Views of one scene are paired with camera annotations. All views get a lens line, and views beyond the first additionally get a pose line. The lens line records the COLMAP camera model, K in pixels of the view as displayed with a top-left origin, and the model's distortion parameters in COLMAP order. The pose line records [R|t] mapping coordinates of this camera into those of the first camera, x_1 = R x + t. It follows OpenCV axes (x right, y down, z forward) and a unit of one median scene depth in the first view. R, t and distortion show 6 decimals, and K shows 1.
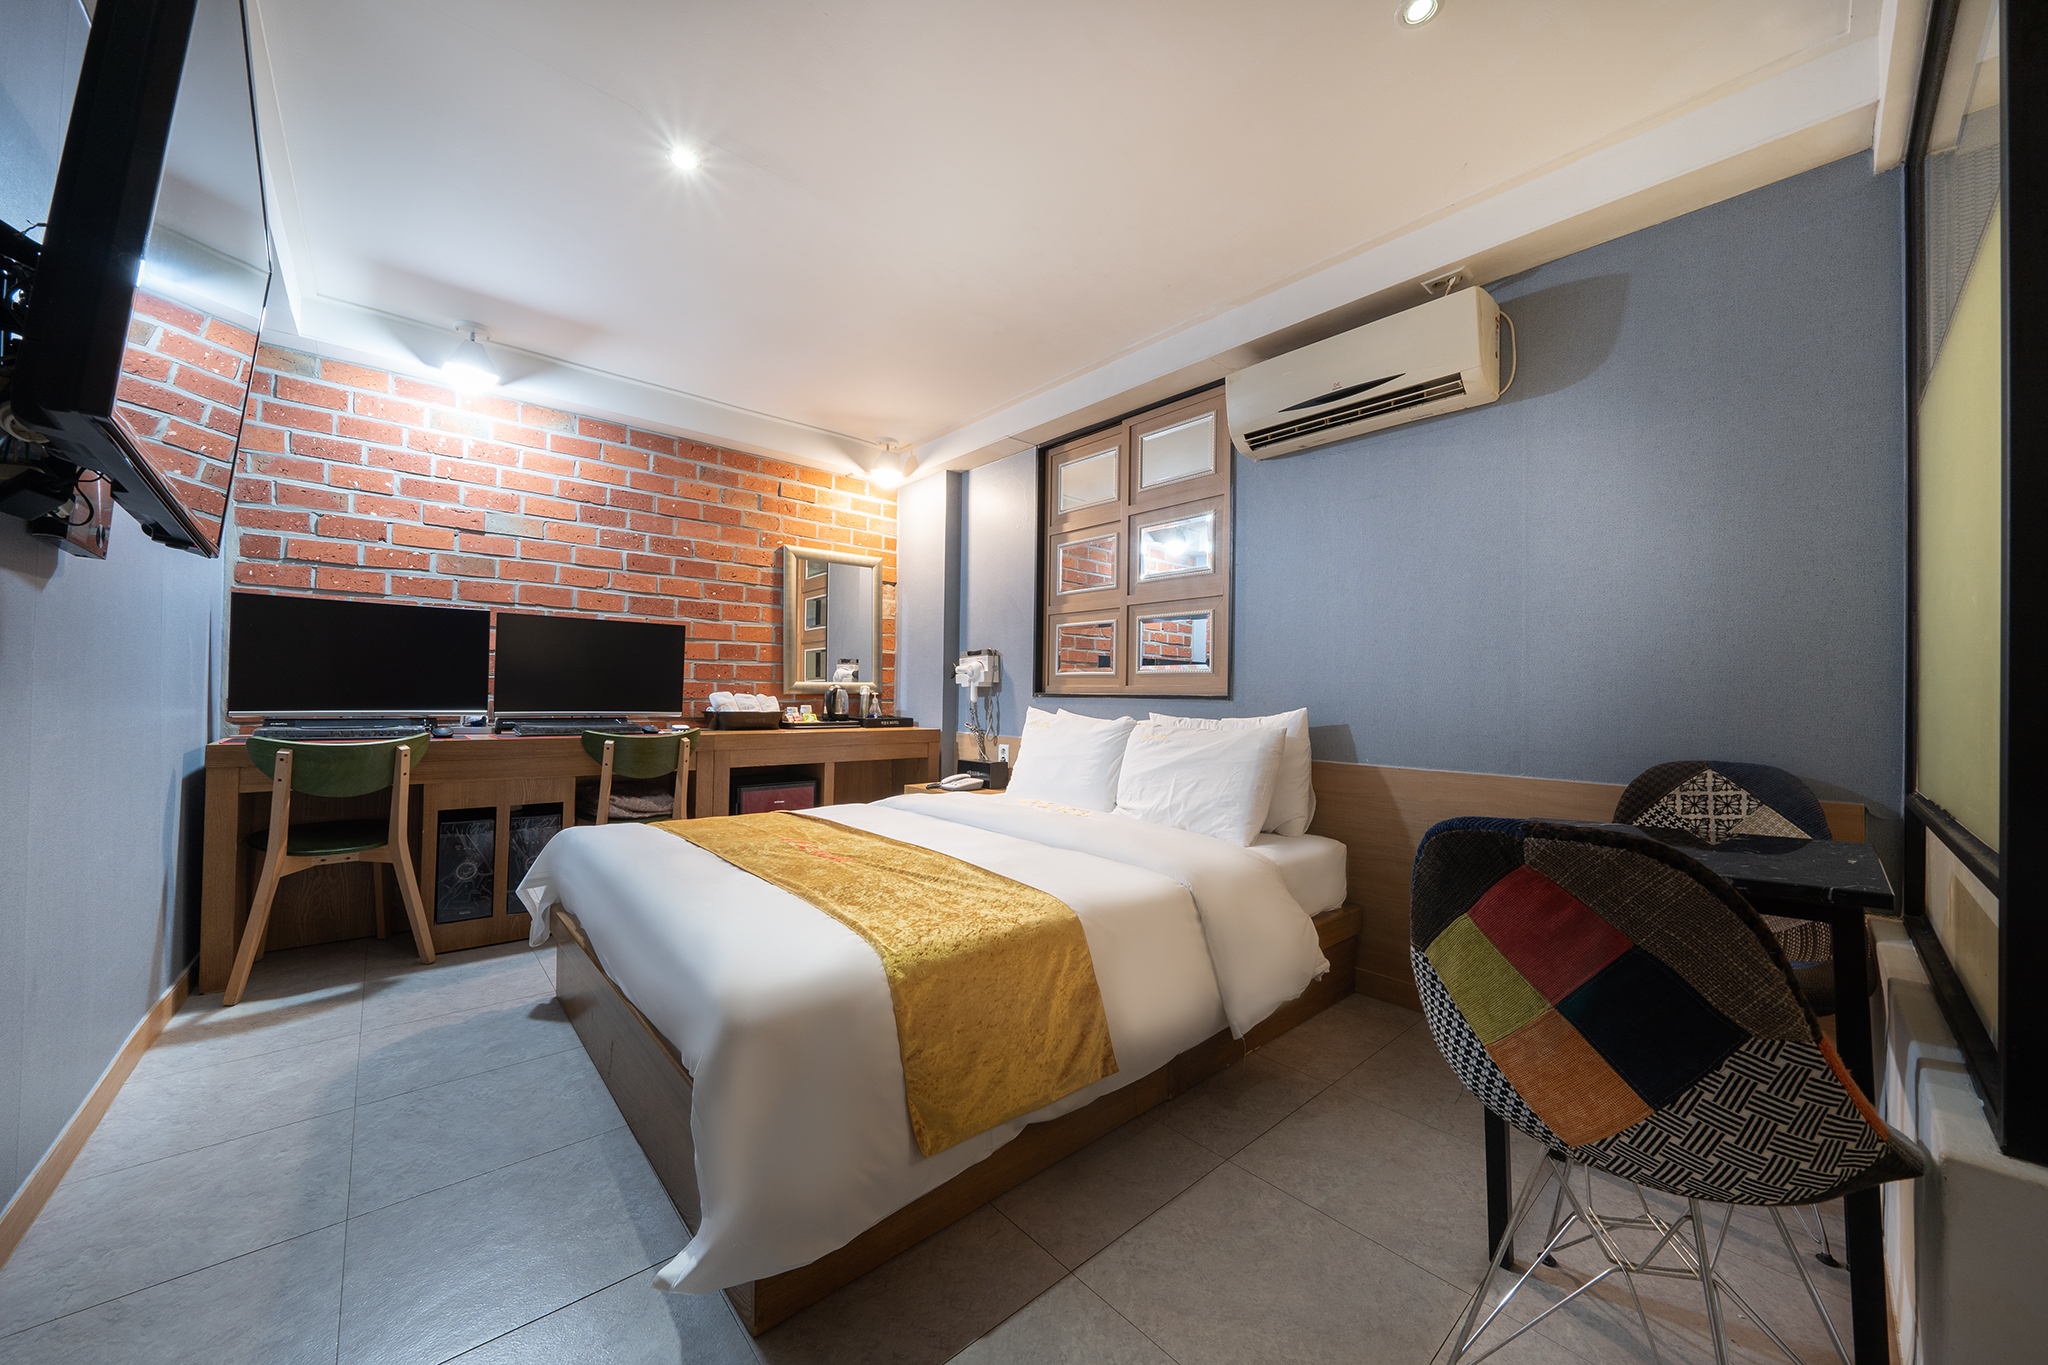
lens RADIAL K [[722.1, 0, 1029.9], [0, 722.1, 685.5], [0, 0, 1]] dist [-0.011380, -0.000100]
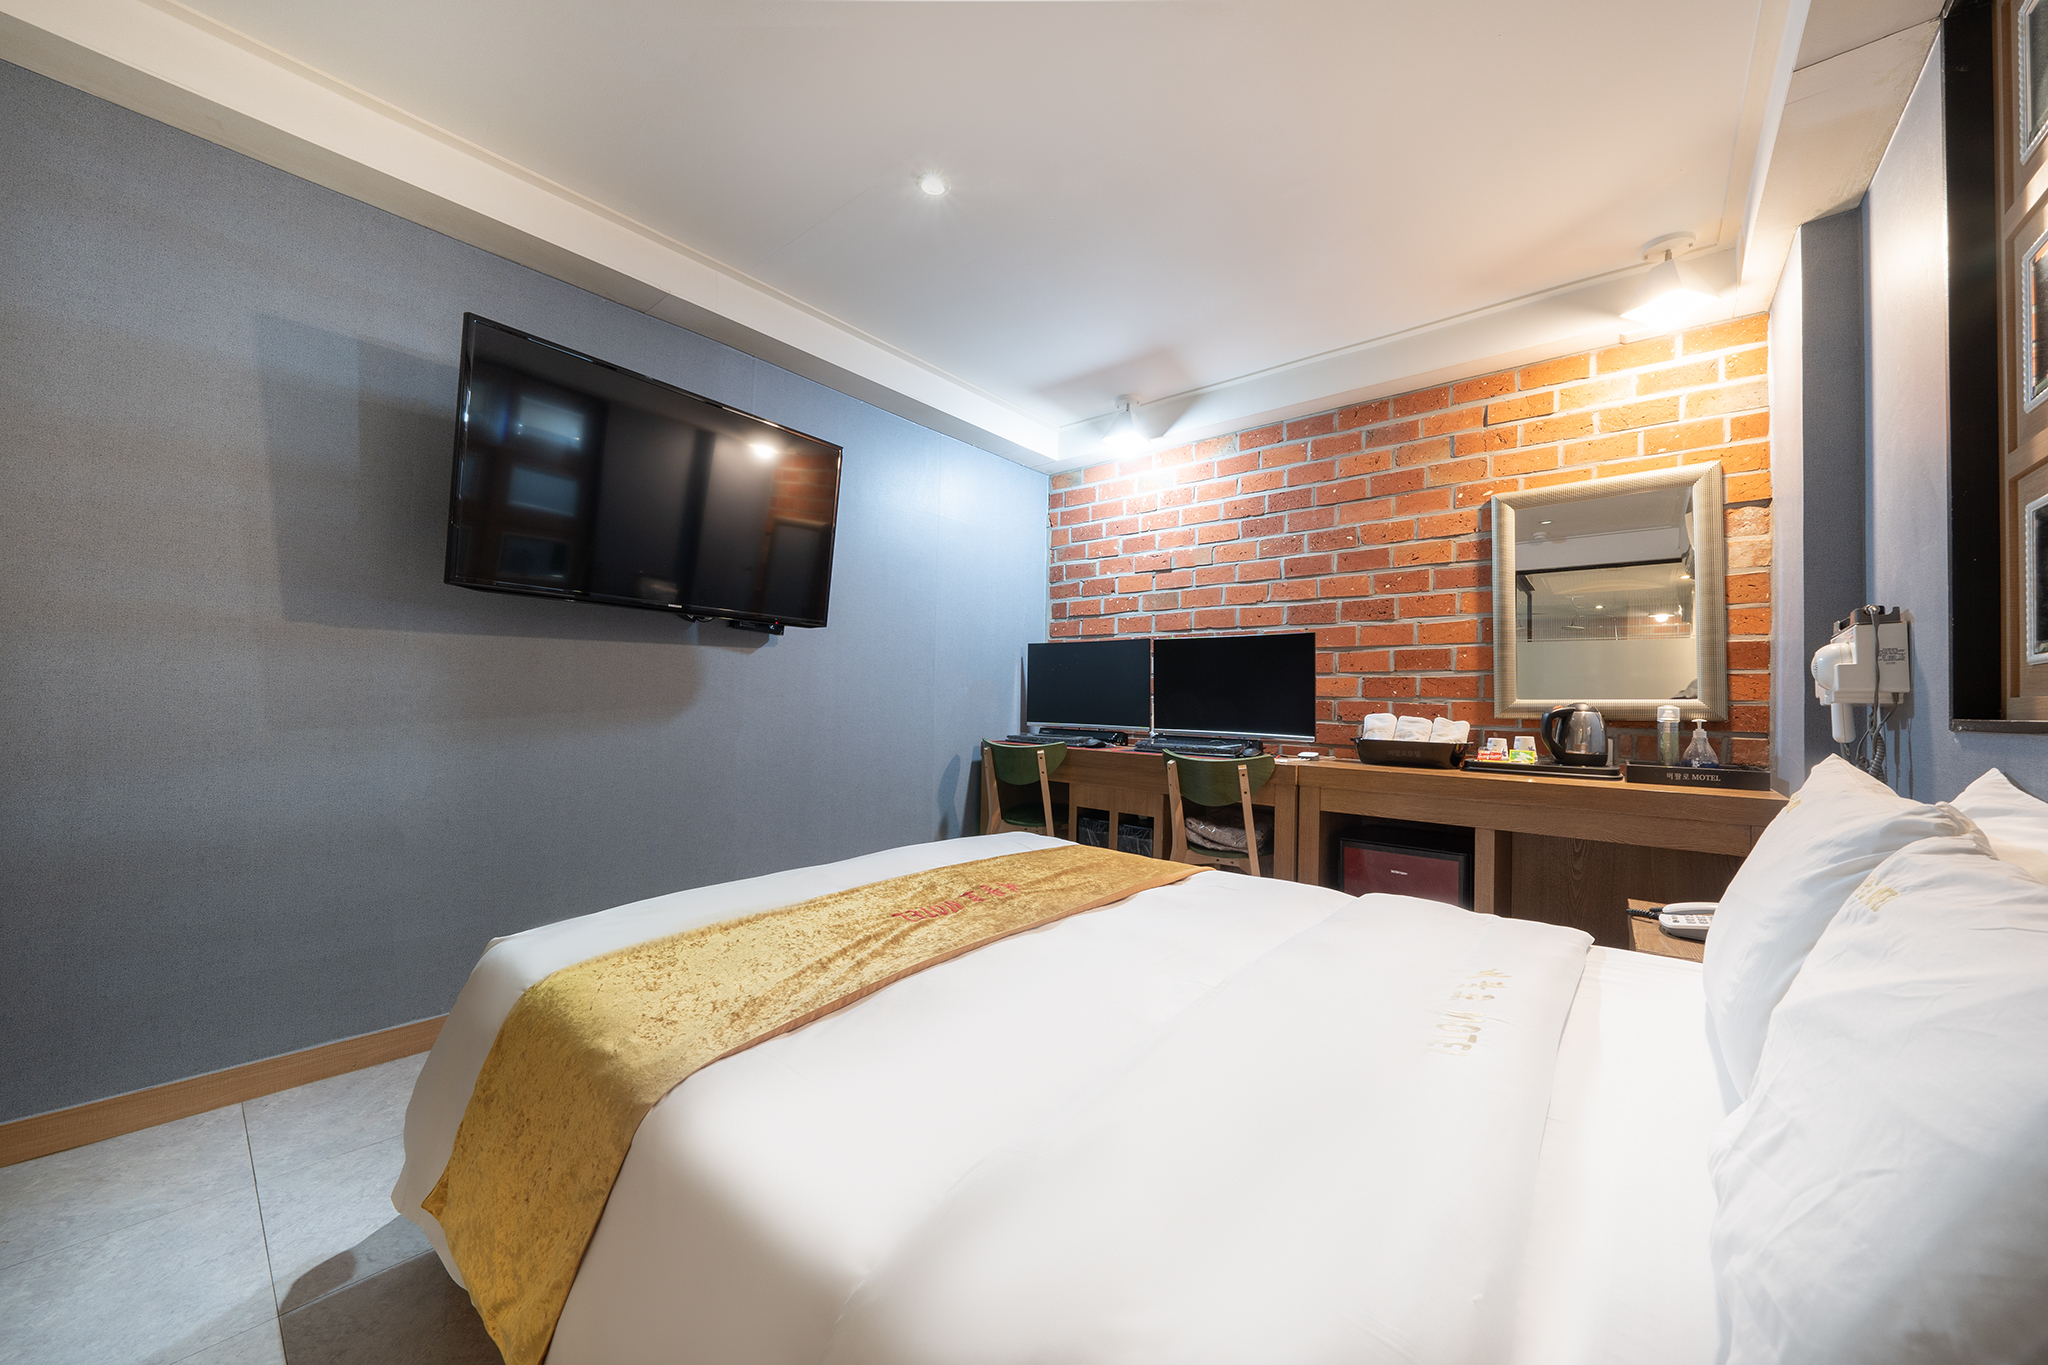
lens RADIAL K [[722.1, 0, 1030.9], [0, 722.1, 687.7], [0, 0, 1]] dist [-0.011380, -0.000100]
pose [[0.143035, -0.029961, -0.989264, 0.282599], [-0.006252, 0.999494, -0.031175, 0.007983], [0.989698, 0.010643, 0.142775, 0.539970]]
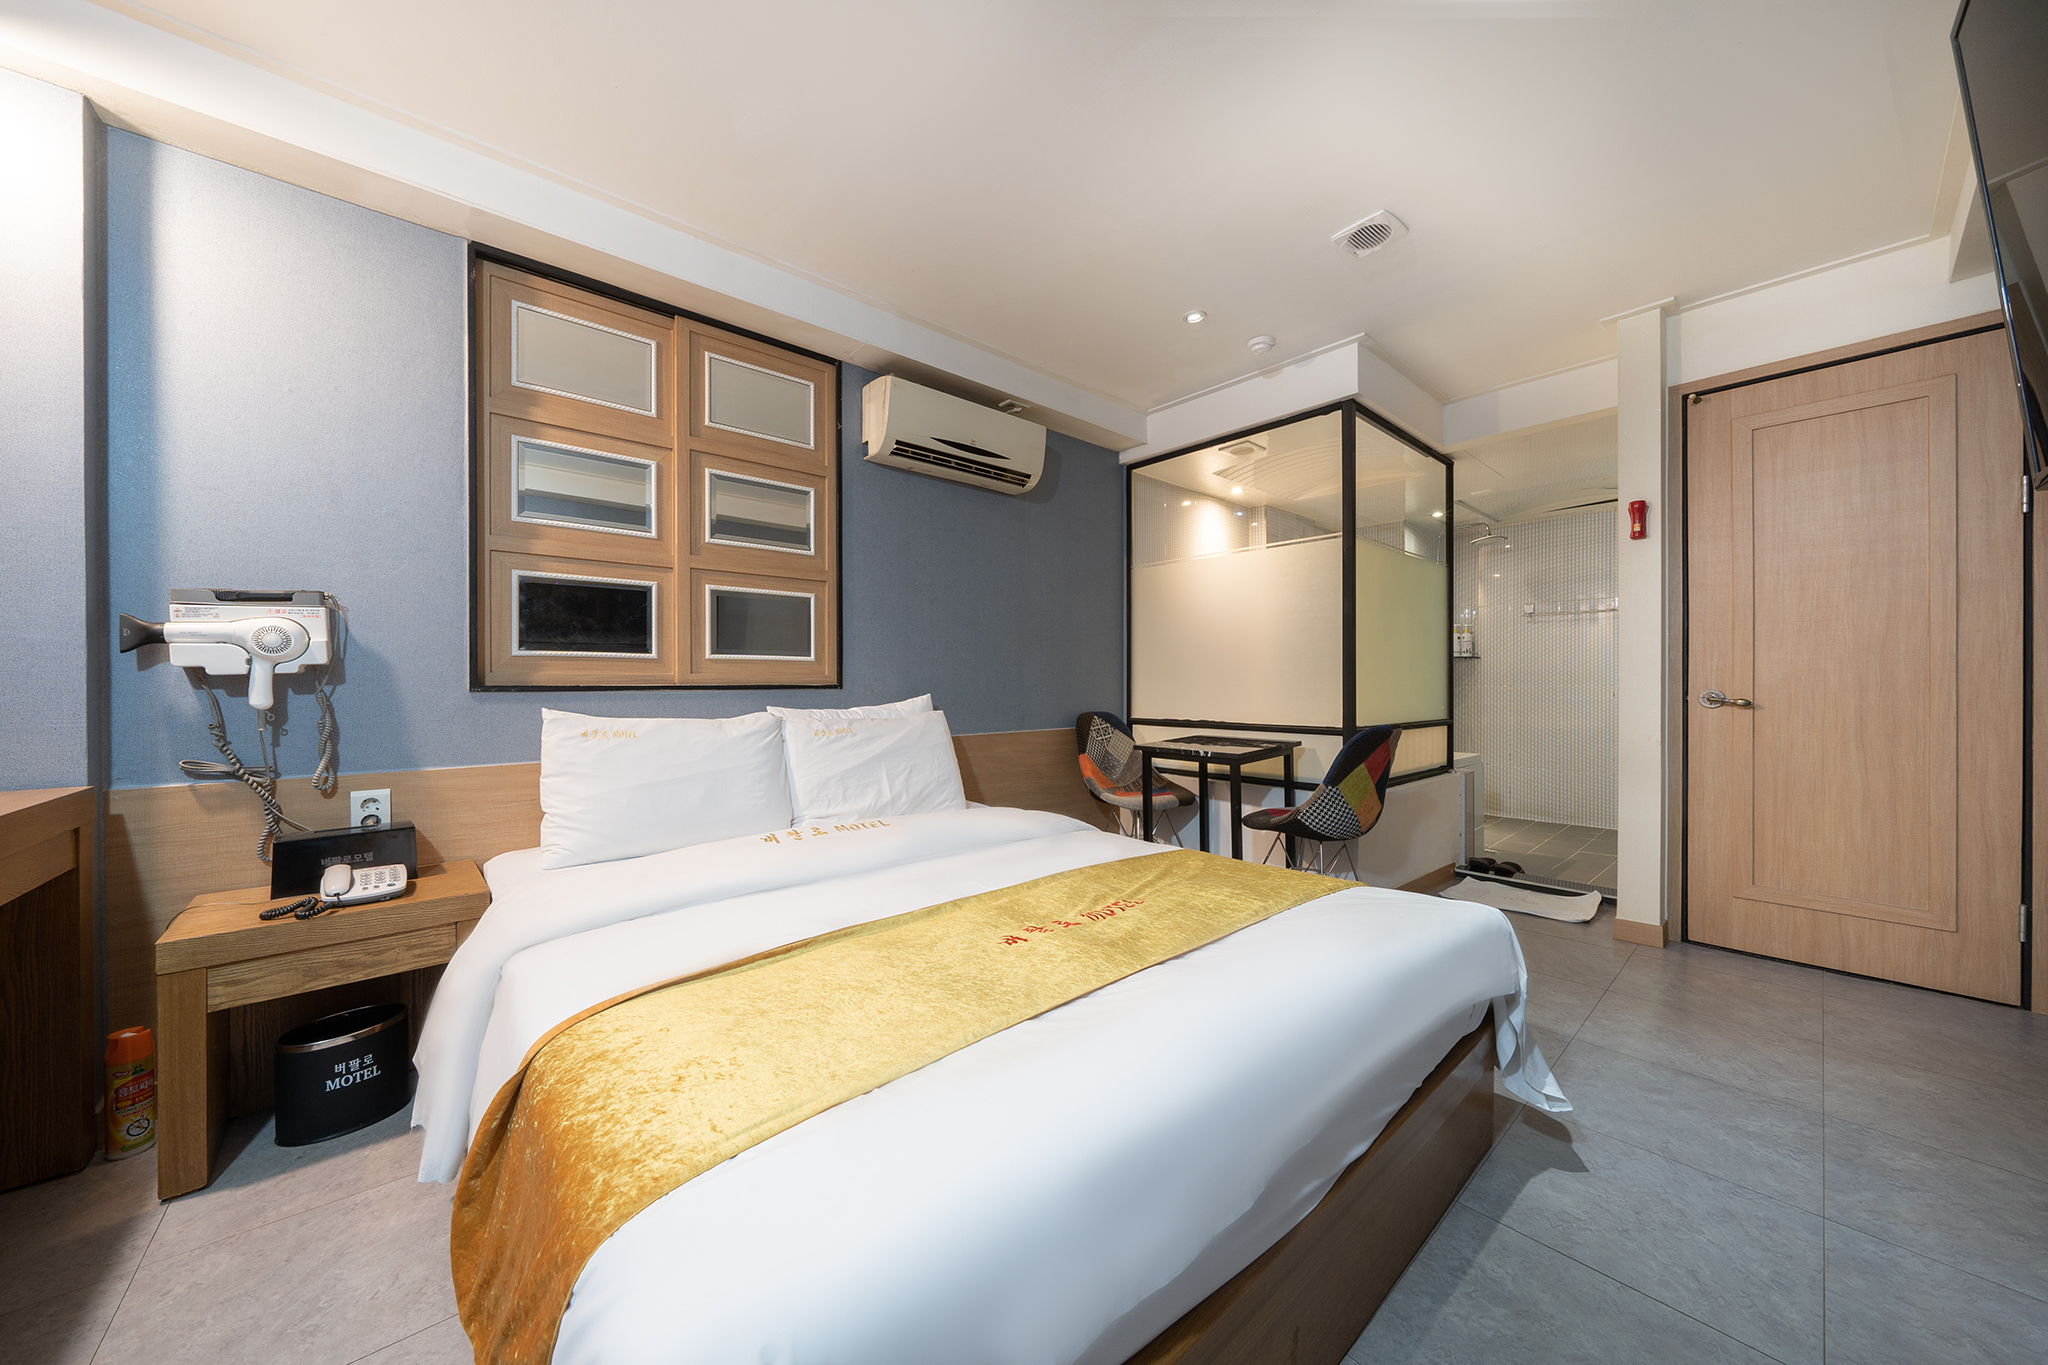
lens RADIAL K [[695.8, 0, 1021.8], [0, 695.8, 677.4], [0, 0, 1]] dist [-0.009450, -0.000105]
pose [[0.016269, -0.005505, 0.999852, -0.538124], [-0.008491, 0.999948, 0.005643, -0.002400], [-0.999832, -0.008581, 0.016222, 0.584450]]
